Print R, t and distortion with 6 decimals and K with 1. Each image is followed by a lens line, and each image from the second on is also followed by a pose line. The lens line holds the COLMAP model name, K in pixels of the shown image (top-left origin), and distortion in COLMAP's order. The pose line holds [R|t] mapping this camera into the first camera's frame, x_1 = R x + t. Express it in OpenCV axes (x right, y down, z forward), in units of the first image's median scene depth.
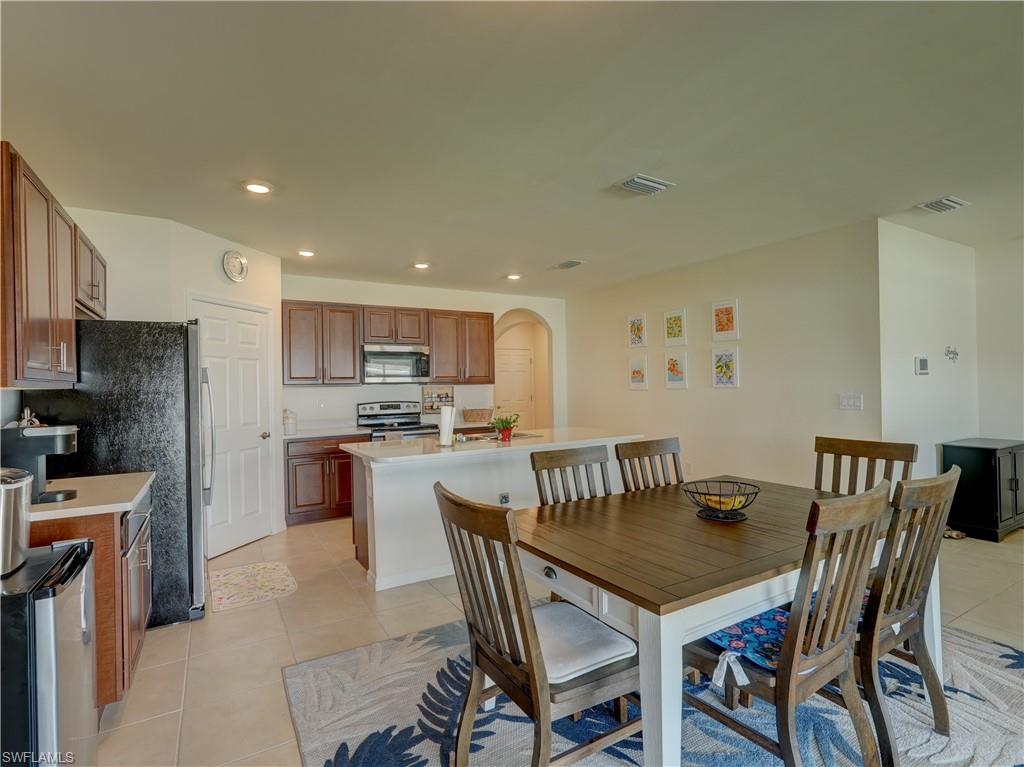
lens RADIAL K [[510.7, 0, 513.6], [0, 510.7, 387.3], [0, 0, 1]] dist [-0.000851, 0.000234]
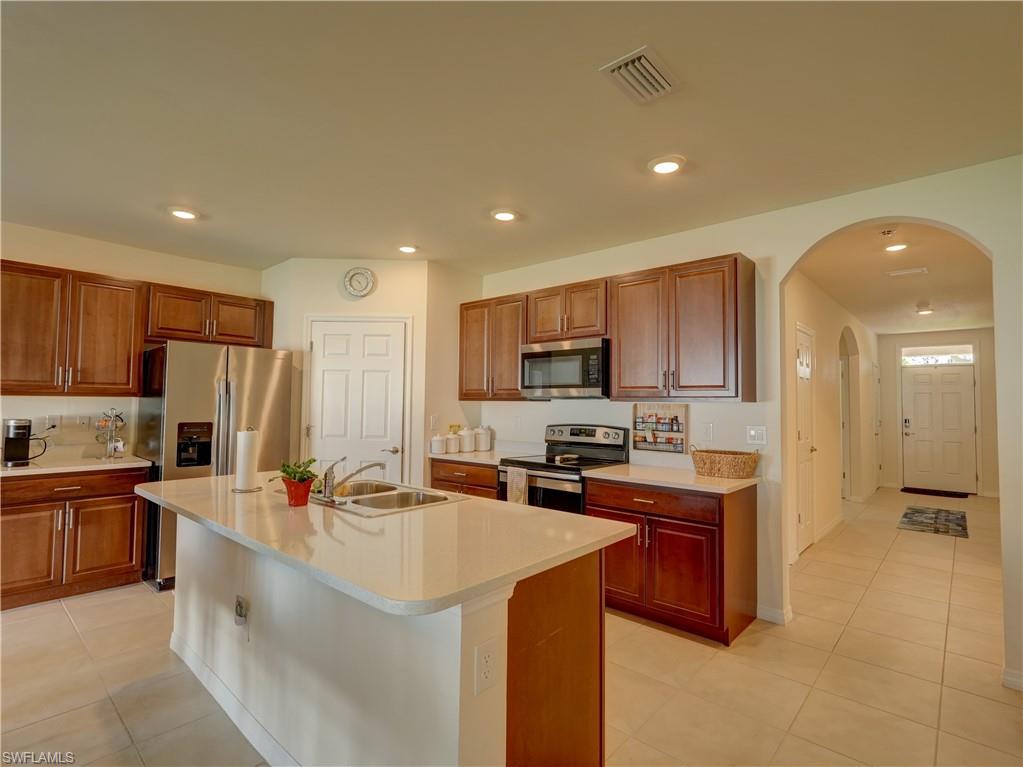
lens RADIAL K [[506.6, 0, 508.8], [0, 506.6, 389.1], [0, 0, 1]] dist [-0.029280, 0.012973]
pose [[0.289915, -0.007049, -0.957027, 0.393980], [-0.017358, 0.999770, -0.012622, -0.009736], [0.956895, 0.020272, 0.289725, 0.749504]]
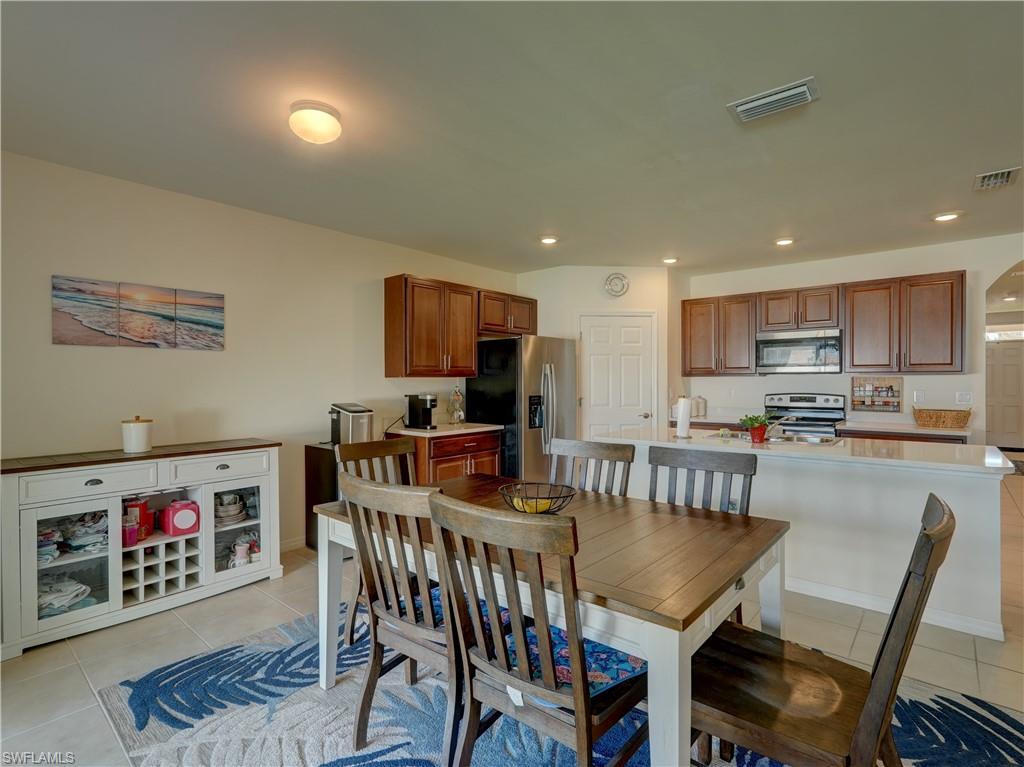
lens RADIAL K [[509.0, 0, 512.0], [0, 509.0, 383.5], [0, 0, 1]] dist [-0.004354, 0.001387]
pose [[0.316929, 0.022343, -0.948186, 0.471119], [-0.004004, 0.999745, 0.022220, -0.007791], [0.948441, -0.003245, 0.316938, 0.240789]]
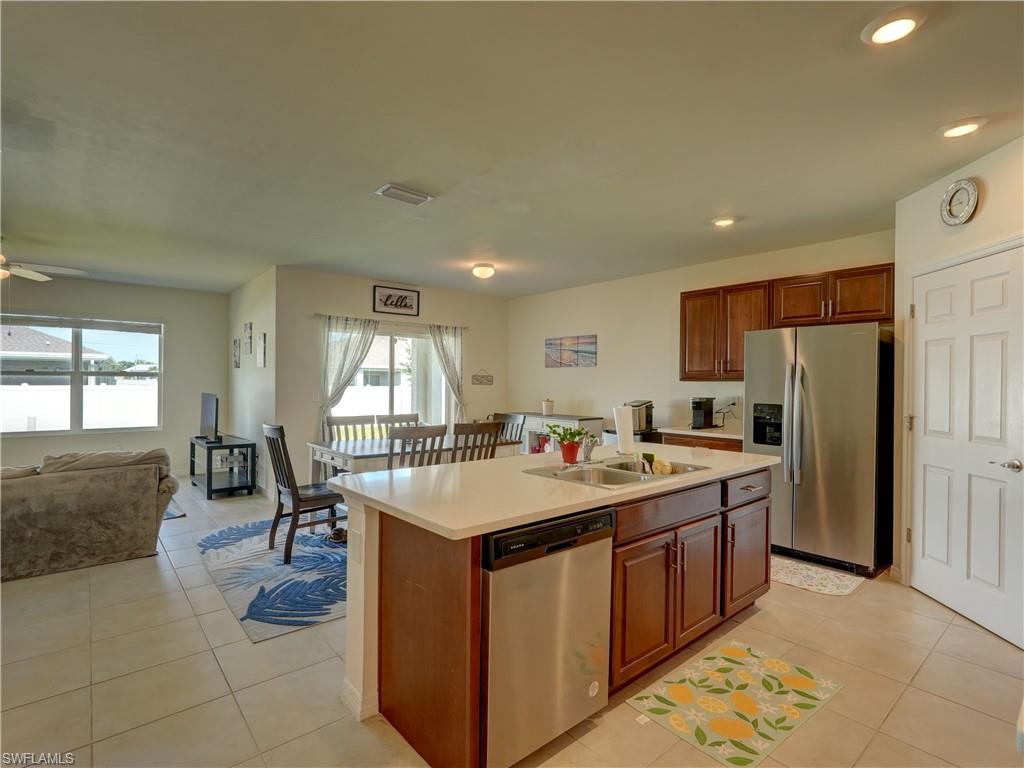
lens RADIAL K [[507.1, 0, 509.3], [0, 507.1, 389.6], [0, 0, 1]] dist [-0.029280, 0.012973]
pose [[-0.986769, 0.013415, -0.161577, 0.123482], [0.010578, 0.999775, 0.018408, -0.004565], [0.161788, 0.016456, -0.986688, 1.178563]]
